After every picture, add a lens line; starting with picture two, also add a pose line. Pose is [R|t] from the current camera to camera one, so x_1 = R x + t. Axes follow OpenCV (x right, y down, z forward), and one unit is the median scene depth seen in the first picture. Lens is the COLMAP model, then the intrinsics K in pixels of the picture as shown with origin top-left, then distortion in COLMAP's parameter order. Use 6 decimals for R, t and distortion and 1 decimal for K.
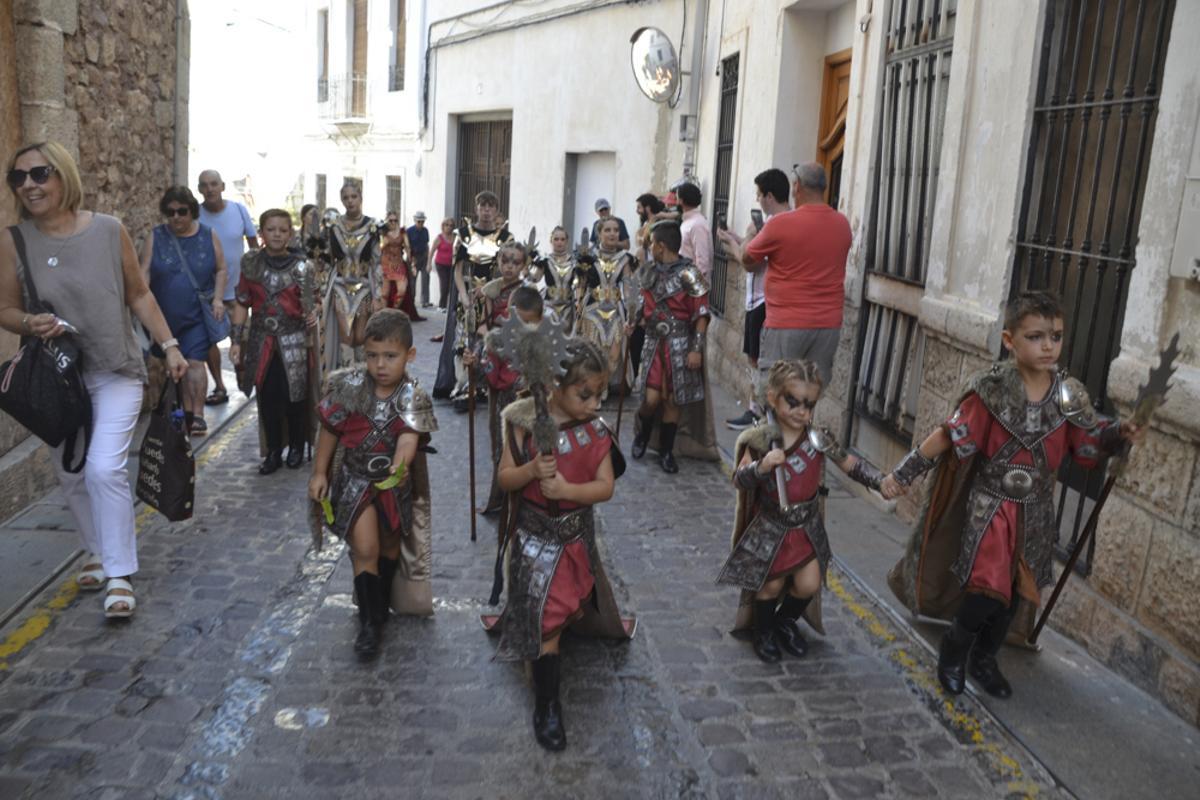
lens RADIAL K [[937.4, 0, 600.0], [0, 937.4, 400.0], [0, 0, 1]] dist [-0.156972, 0.095305]
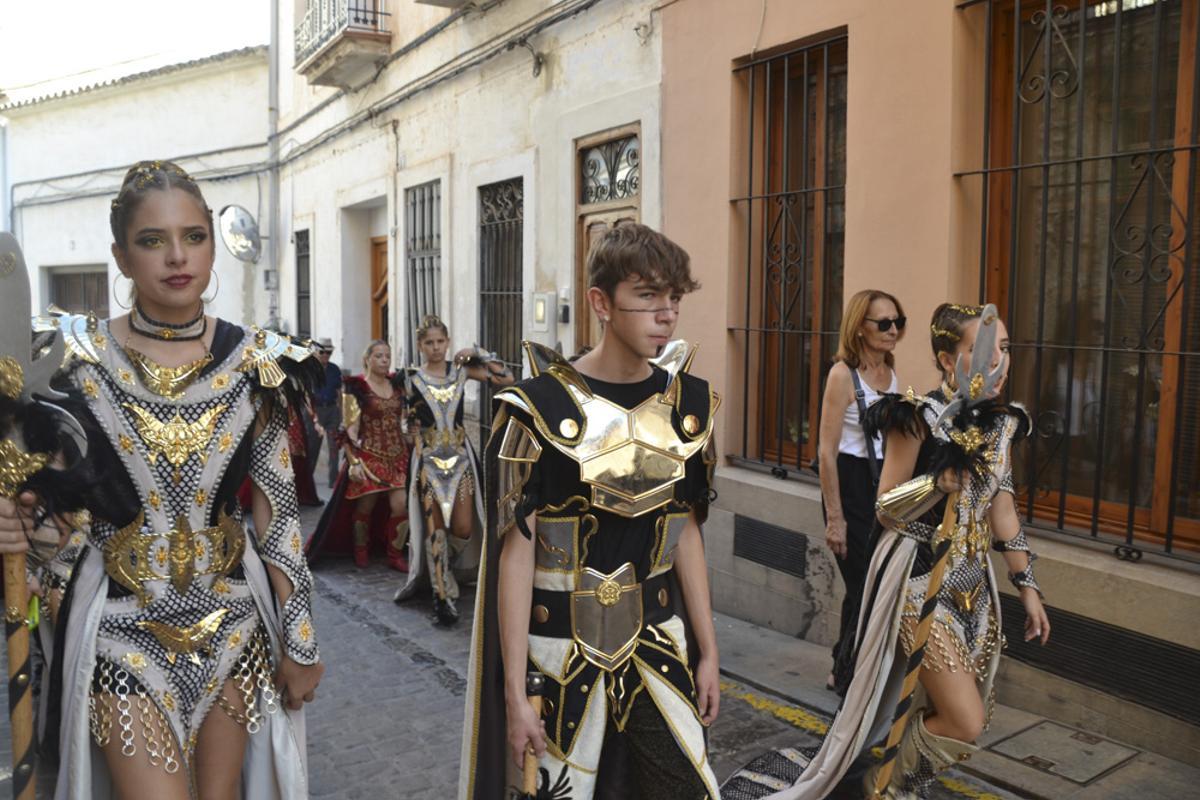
lens RADIAL K [[937.4, 0, 600.0], [0, 937.4, 400.0], [0, 0, 1]] dist [-0.156972, 0.095305]
pose [[0.892121, -0.095033, 0.441688, -0.077643], [0.143858, 0.986495, -0.078311, 0.041115], [-0.428281, 0.133403, 0.893744, -0.332362]]
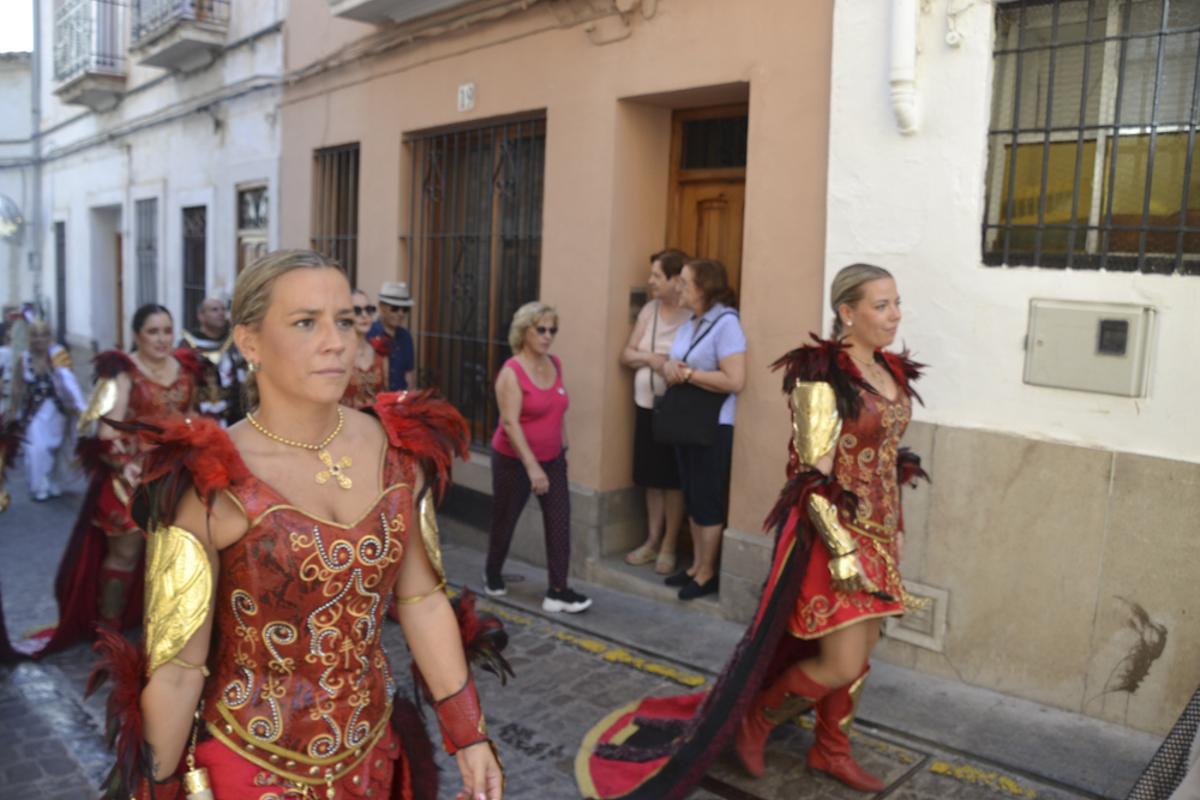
lens RADIAL K [[929.7, 0, 600.0], [0, 929.7, 400.0], [0, 0, 1]] dist [-0.159884, 0.086526]
pose [[0.784091, -0.103720, 0.611918, -0.080989], [0.145993, 0.989095, -0.019418, 0.090606], [-0.603231, 0.104562, 0.790683, -0.658604]]
